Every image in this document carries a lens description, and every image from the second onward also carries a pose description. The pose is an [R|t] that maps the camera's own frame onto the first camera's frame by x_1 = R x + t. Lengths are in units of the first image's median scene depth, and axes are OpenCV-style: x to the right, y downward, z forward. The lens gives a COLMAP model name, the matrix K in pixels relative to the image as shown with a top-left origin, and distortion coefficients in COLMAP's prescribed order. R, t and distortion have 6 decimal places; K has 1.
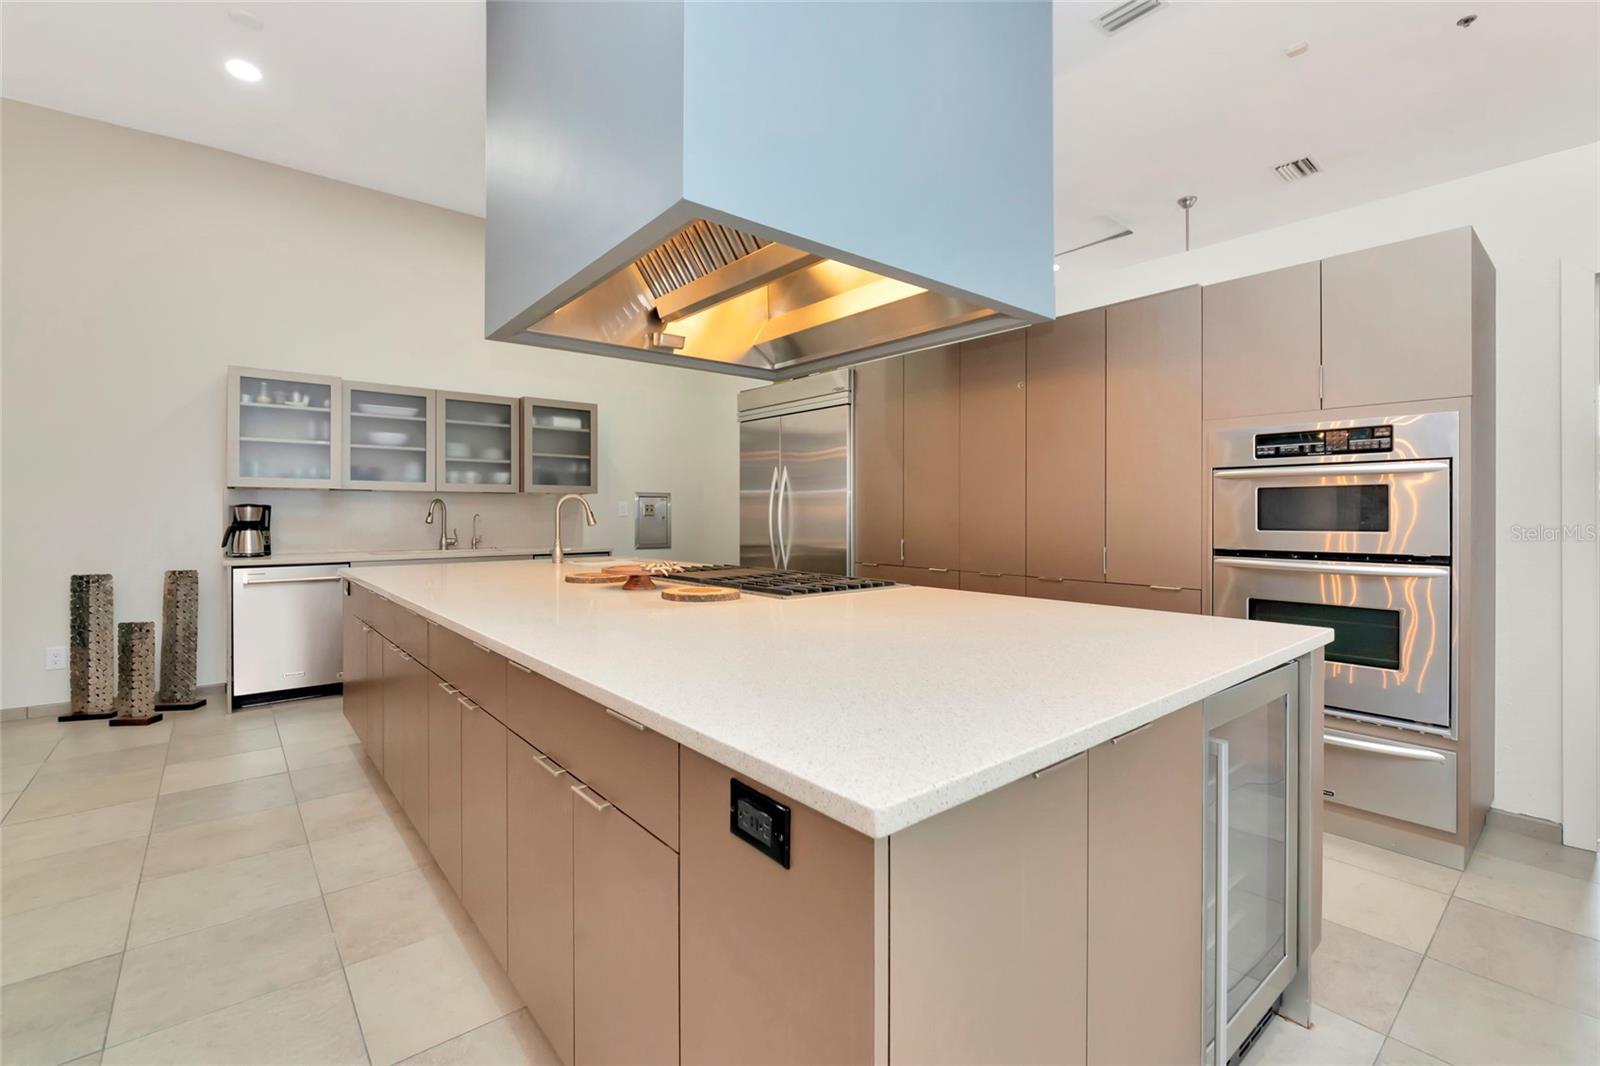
lens RADIAL K [[707.6, 0, 794.9], [0, 707.6, 521.1], [0, 0, 1]] dist [-0.003300, -0.002413]
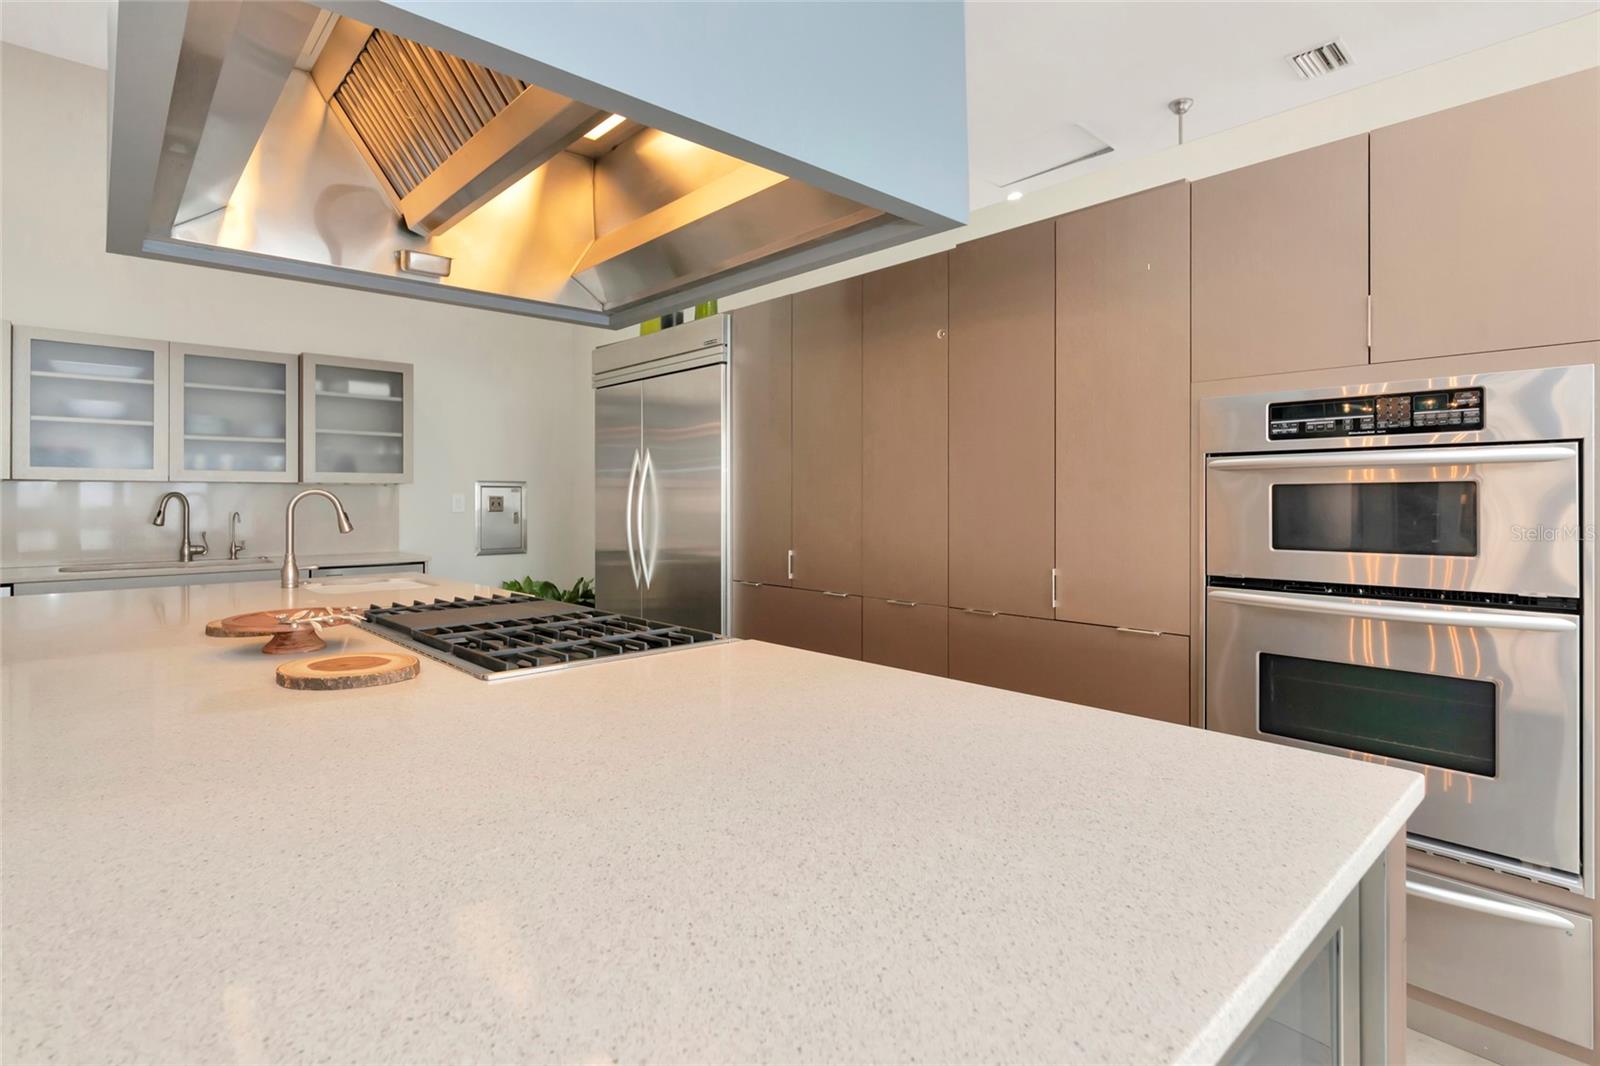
lens RADIAL K [[819.5, 0, 790.0], [0, 819.5, 509.2], [0, 0, 1]] dist [0.001590, 0.002867]
pose [[0.998611, -0.001740, 0.052654, 0.095375], [0.001793, 0.999998, -0.000962, -0.013820], [-0.052652, 0.001055, 0.998612, 0.149520]]
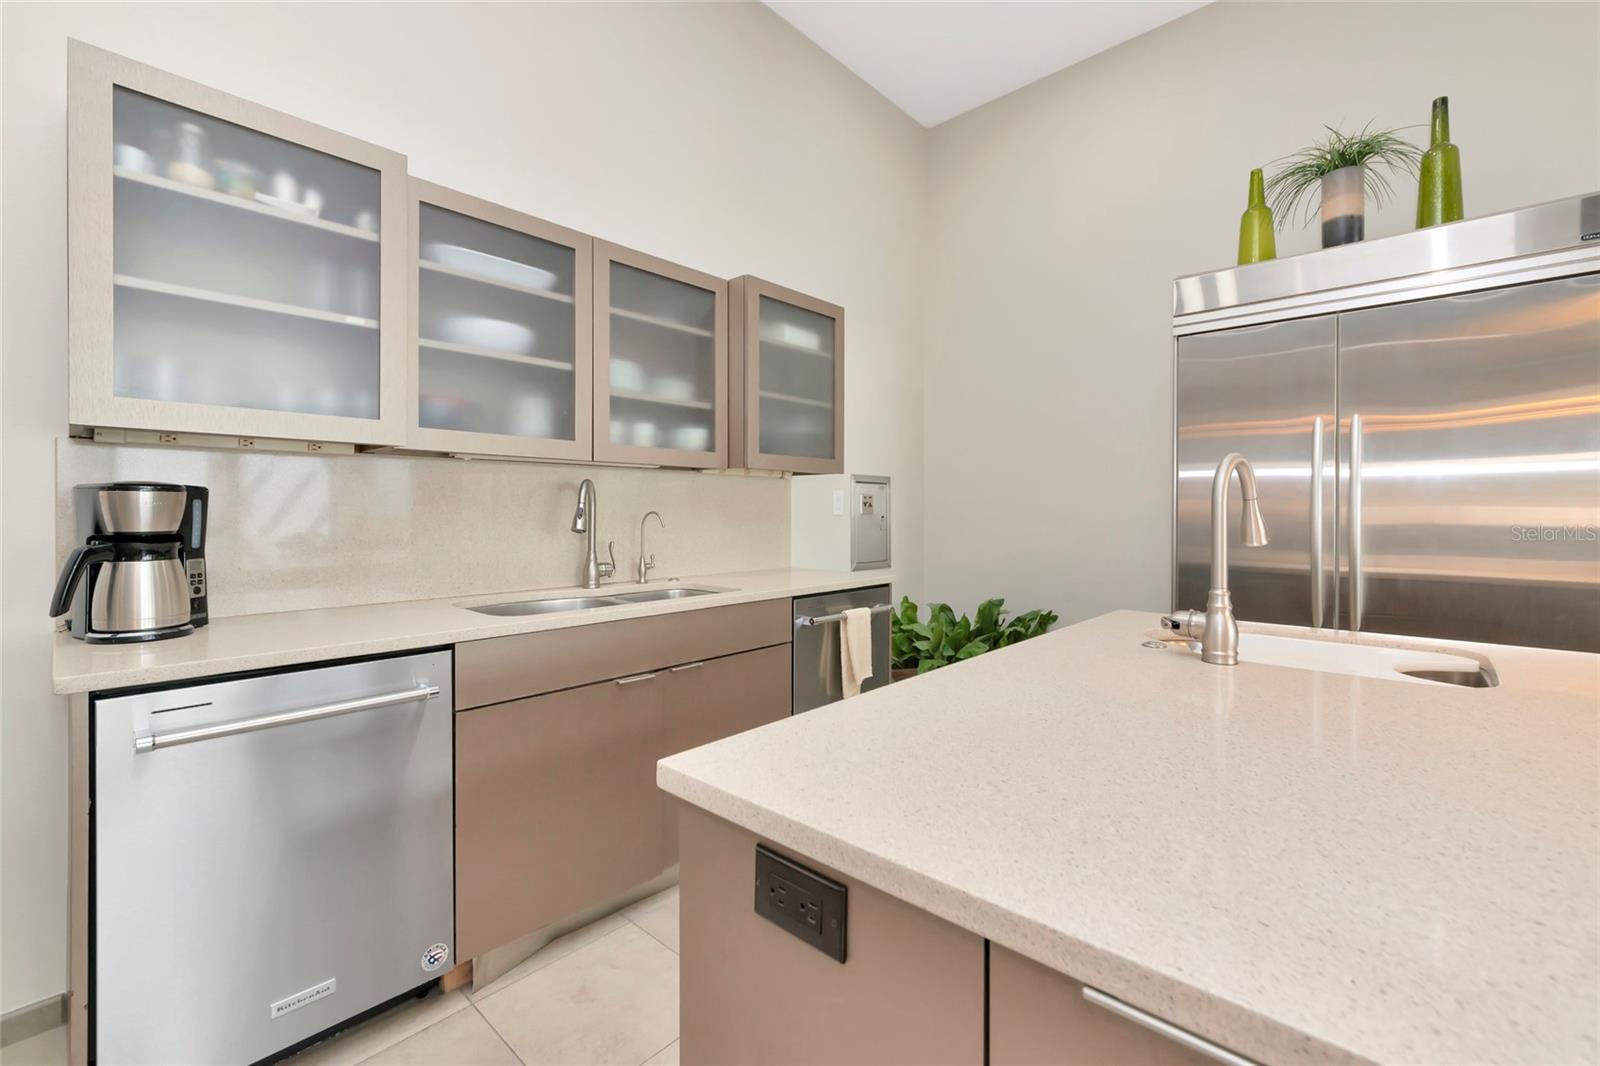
lens RADIAL K [[692.8, 0, 788.6], [0, 692.8, 521.0], [0, 0, 1]] dist [0.001620, 0.000695]
pose [[0.992055, -0.001662, 0.125792, -0.511858], [0.001196, 0.999992, 0.003778, -0.006409], [-0.125797, -0.003598, 0.992049, 0.634748]]
